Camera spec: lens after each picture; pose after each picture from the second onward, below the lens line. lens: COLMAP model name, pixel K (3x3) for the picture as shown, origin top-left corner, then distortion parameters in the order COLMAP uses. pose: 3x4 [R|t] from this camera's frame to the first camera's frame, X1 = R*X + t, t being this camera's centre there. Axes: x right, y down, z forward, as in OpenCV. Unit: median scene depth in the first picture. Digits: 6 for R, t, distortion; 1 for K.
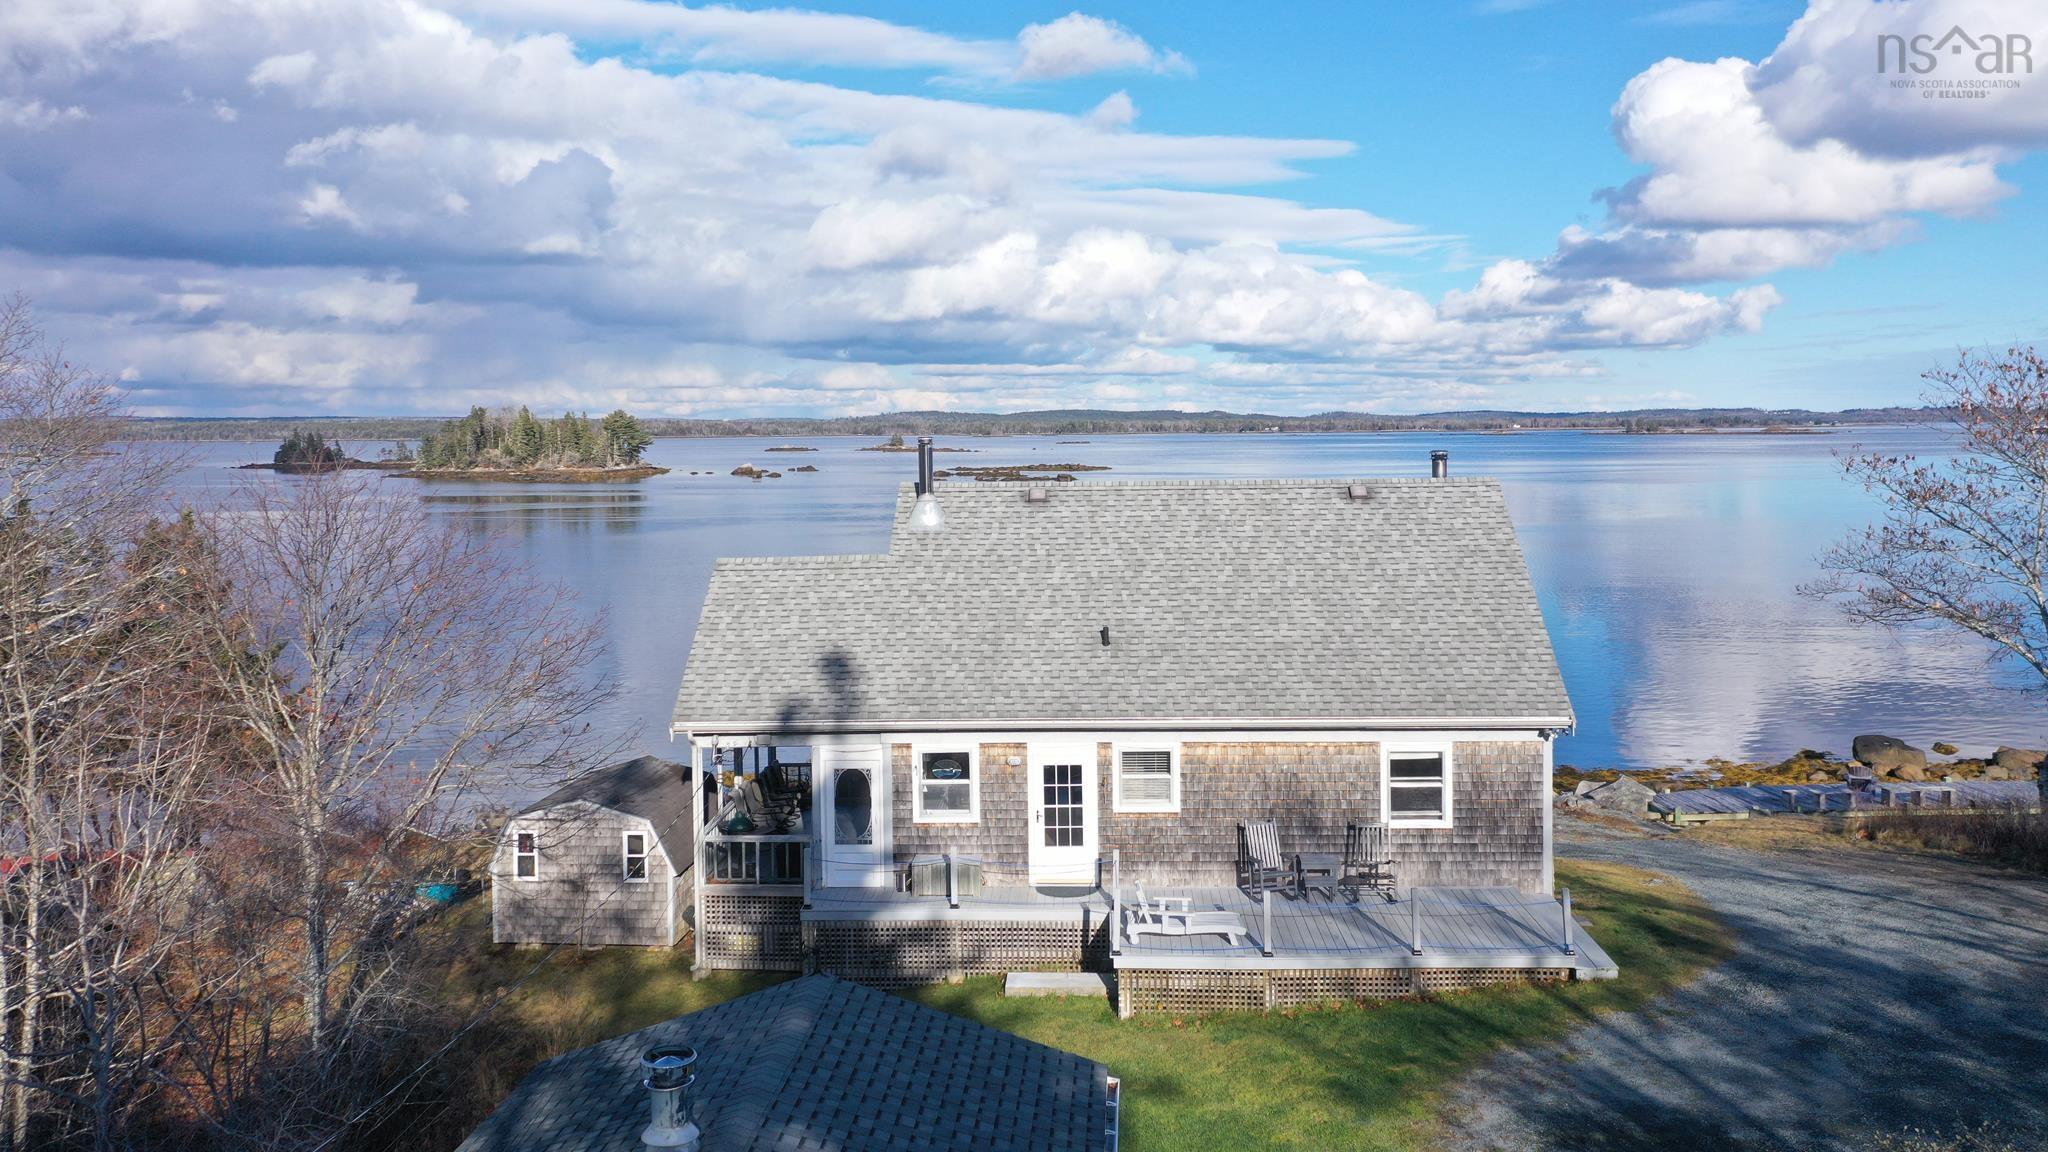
lens RADIAL K [[1632.6, 0, 1062.2], [0, 1632.6, 509.8], [0, 0, 1]] dist [0.011895, 0.005072]
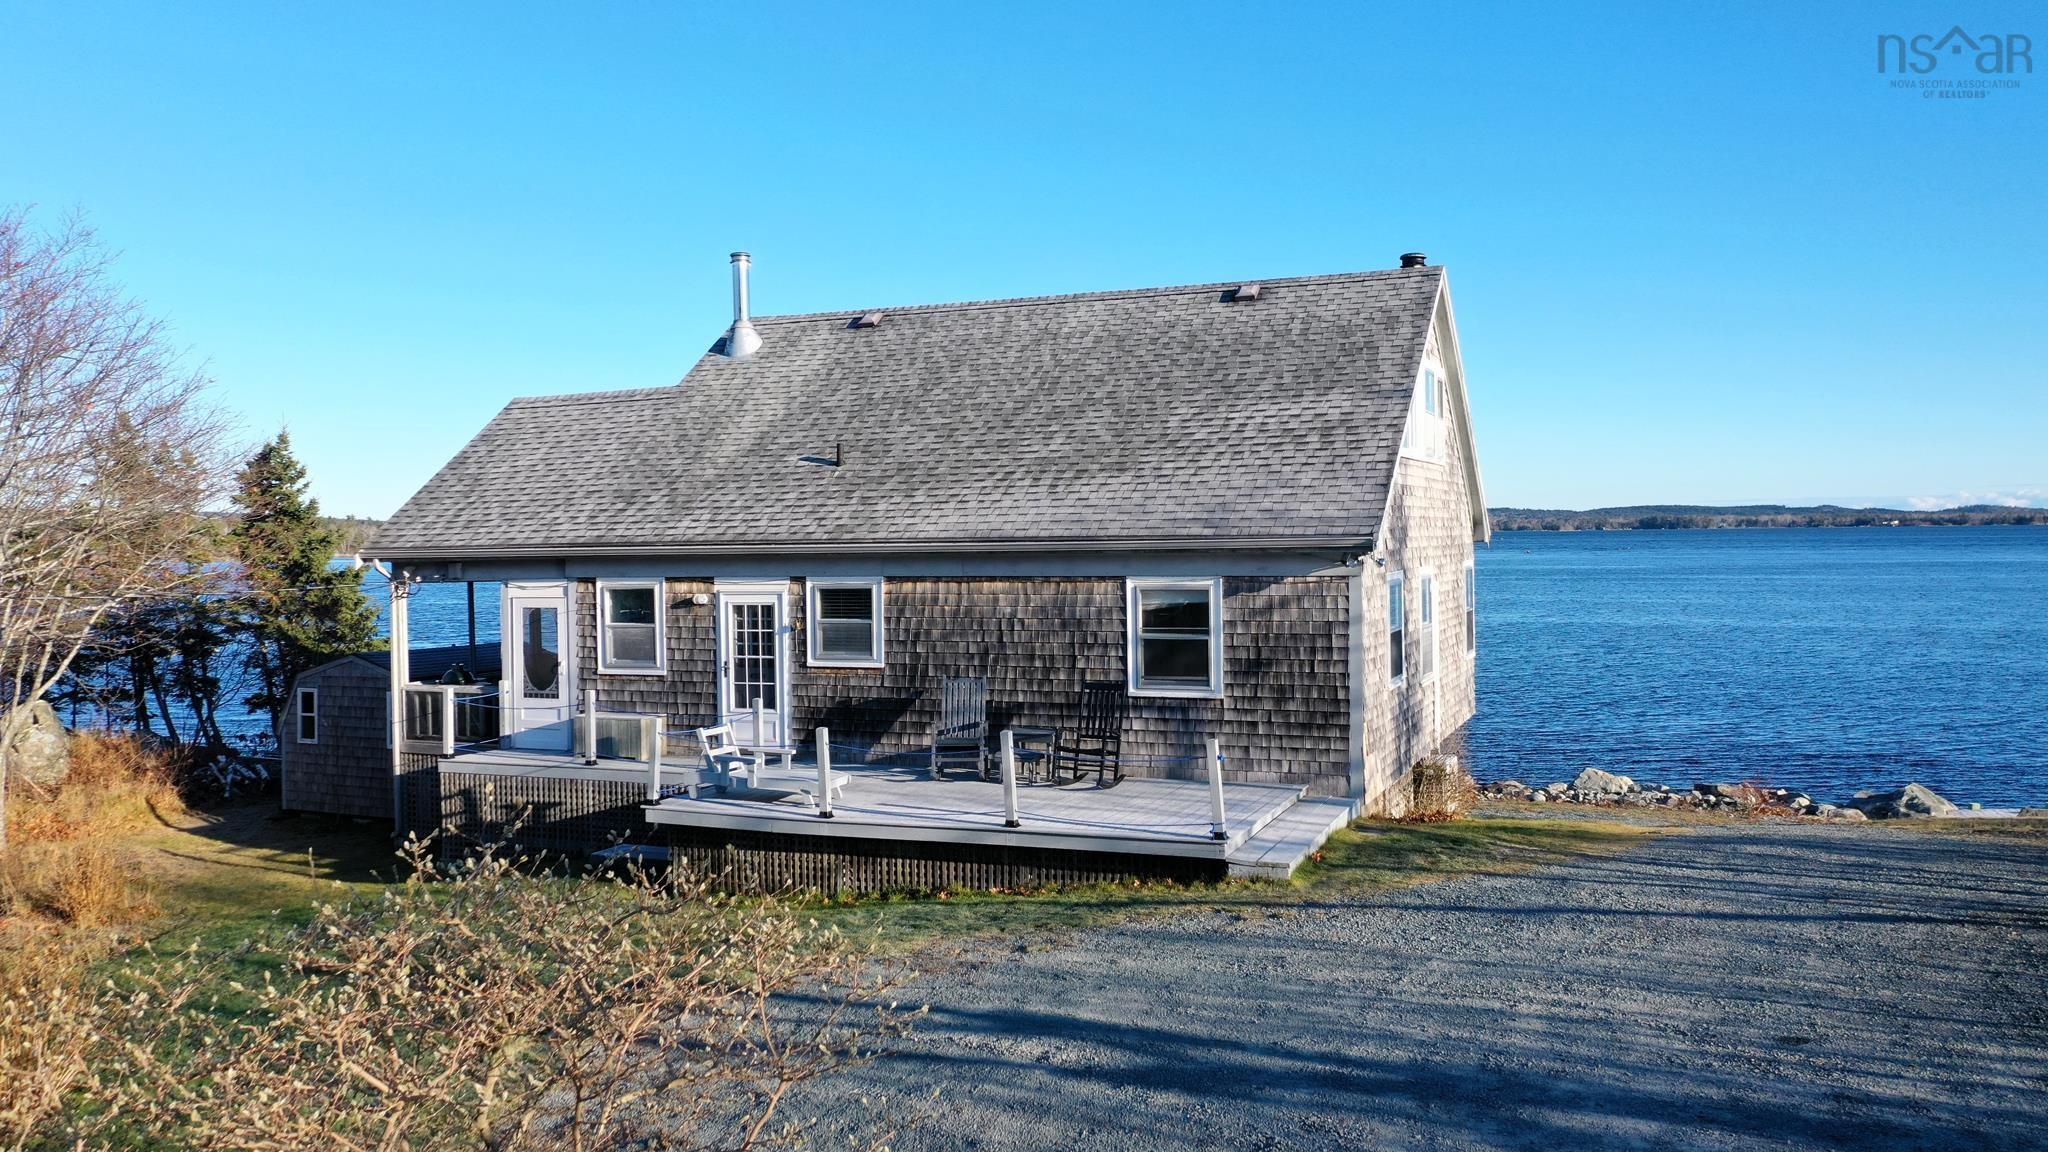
lens RADIAL K [[1632.6, 0, 1022.4], [0, 1632.6, 577.4], [0, 0, 1]] dist [0.011895, 0.005072]
pose [[0.932495, 0.005982, -0.361133, 0.409640], [-0.013994, 0.999710, -0.019576, 0.155568], [0.360911, 0.023309, 0.932309, 0.299426]]
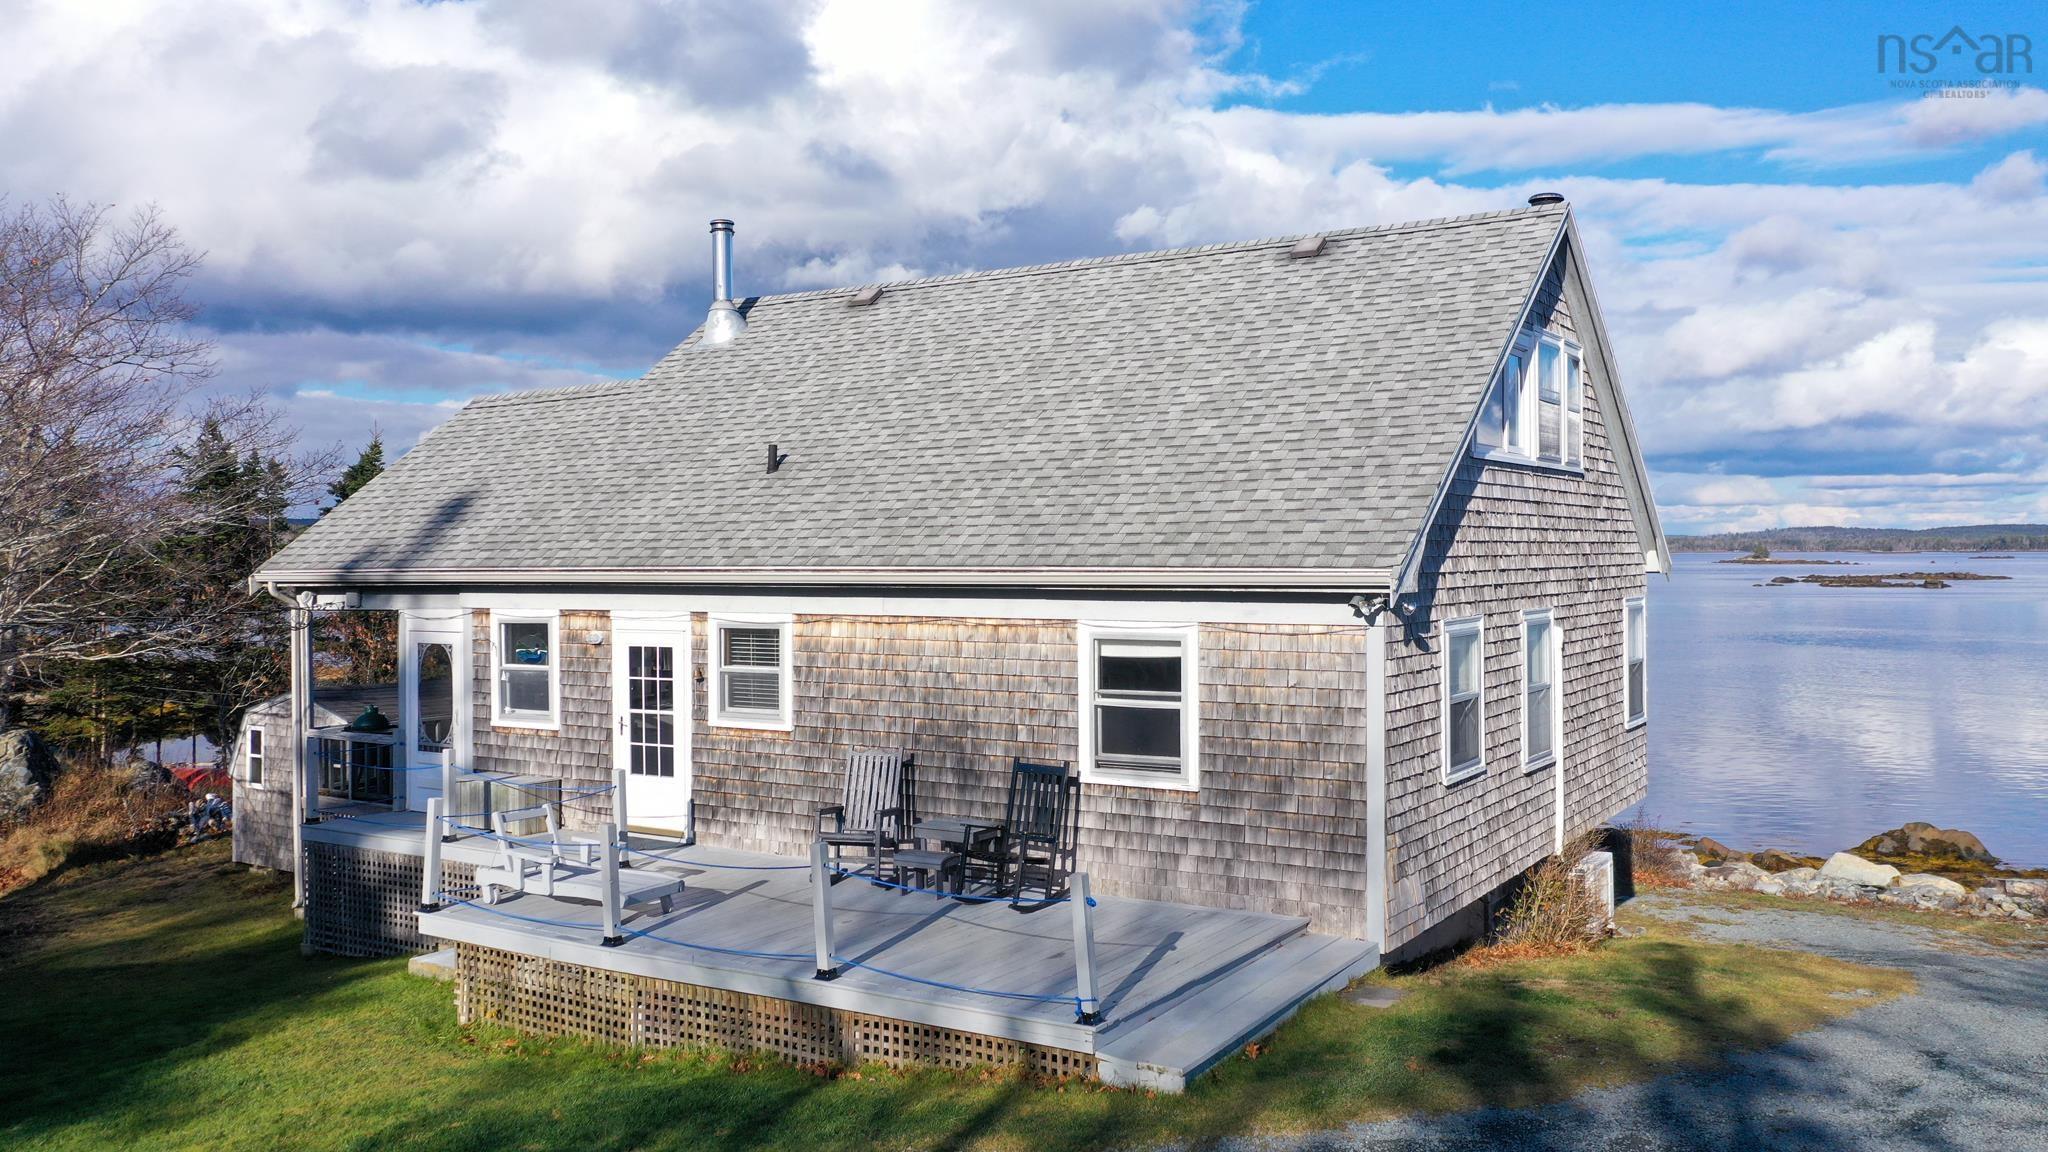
lens RADIAL K [[1632.6, 0, 1033.2], [0, 1632.6, 569.4], [0, 0, 1]] dist [0.011895, 0.005072]
pose [[0.861170, 0.008516, -0.508246, 0.450262], [-0.028011, 0.999135, -0.030720, 0.140677], [0.507545, 0.040692, 0.860664, 0.521994]]
